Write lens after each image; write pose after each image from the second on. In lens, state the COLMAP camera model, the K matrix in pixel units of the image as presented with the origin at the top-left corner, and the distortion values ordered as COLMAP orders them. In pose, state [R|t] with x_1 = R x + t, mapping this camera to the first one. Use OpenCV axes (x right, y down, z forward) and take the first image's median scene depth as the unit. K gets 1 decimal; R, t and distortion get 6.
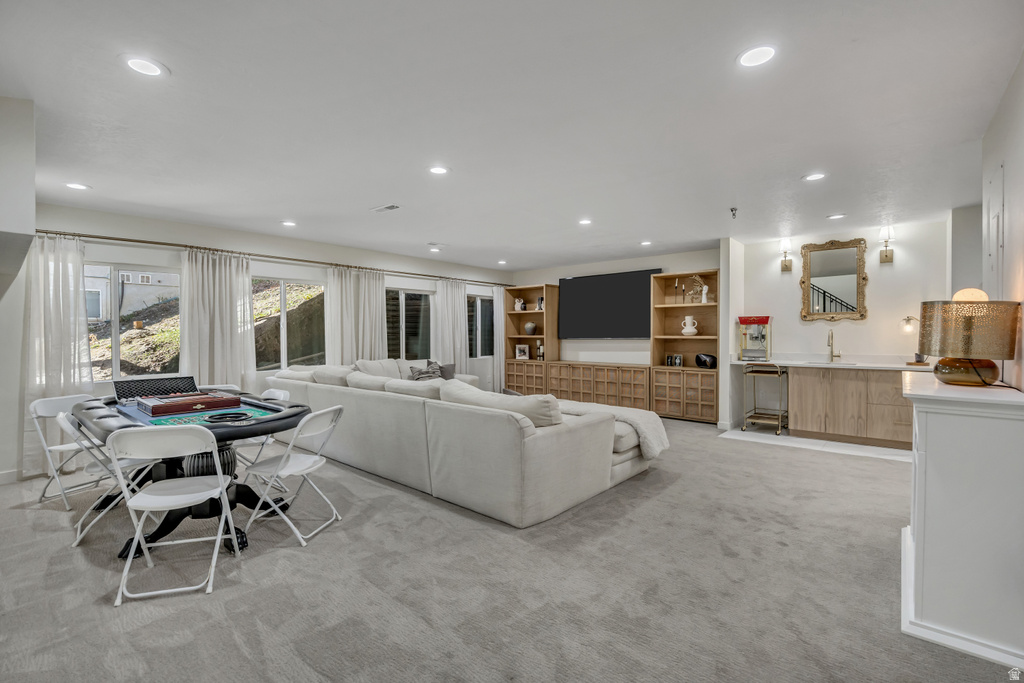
lens RADIAL K [[451.6, 0, 518.8], [0, 451.6, 343.4], [0, 0, 1]] dist [-0.005581, -0.000585]
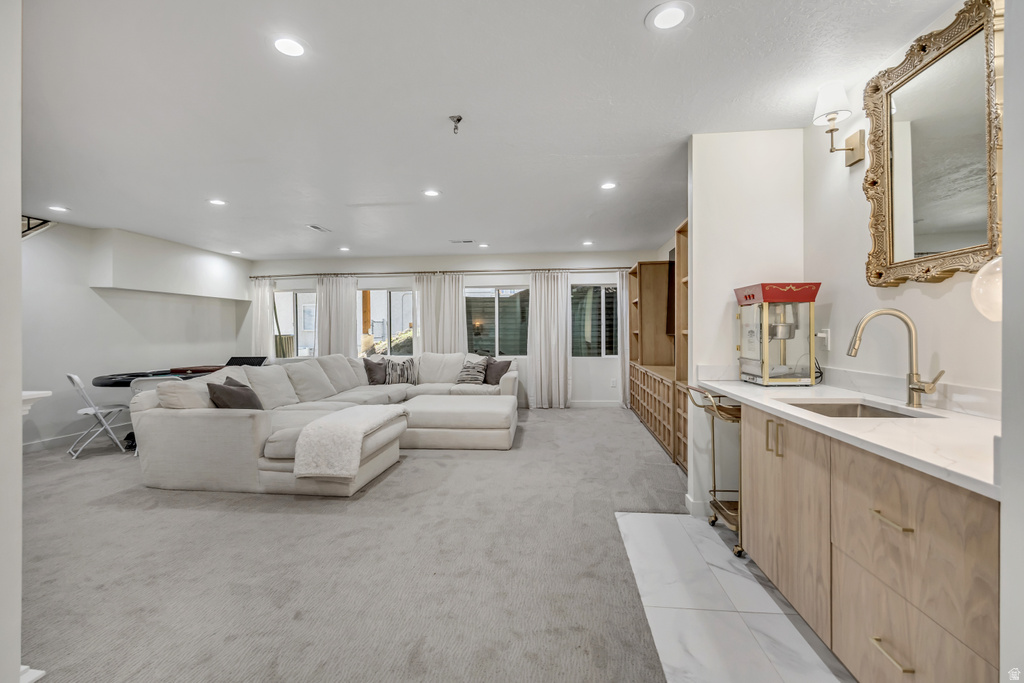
lens RADIAL K [[451.6, 0, 510.7], [0, 451.6, 331.9], [0, 0, 1]] dist [-0.005581, -0.000585]
pose [[0.551047, -0.005170, -0.834458, 0.746536], [-0.003910, 0.999954, -0.008777, -0.008380], [0.834465, 0.008100, 0.551001, 0.526491]]
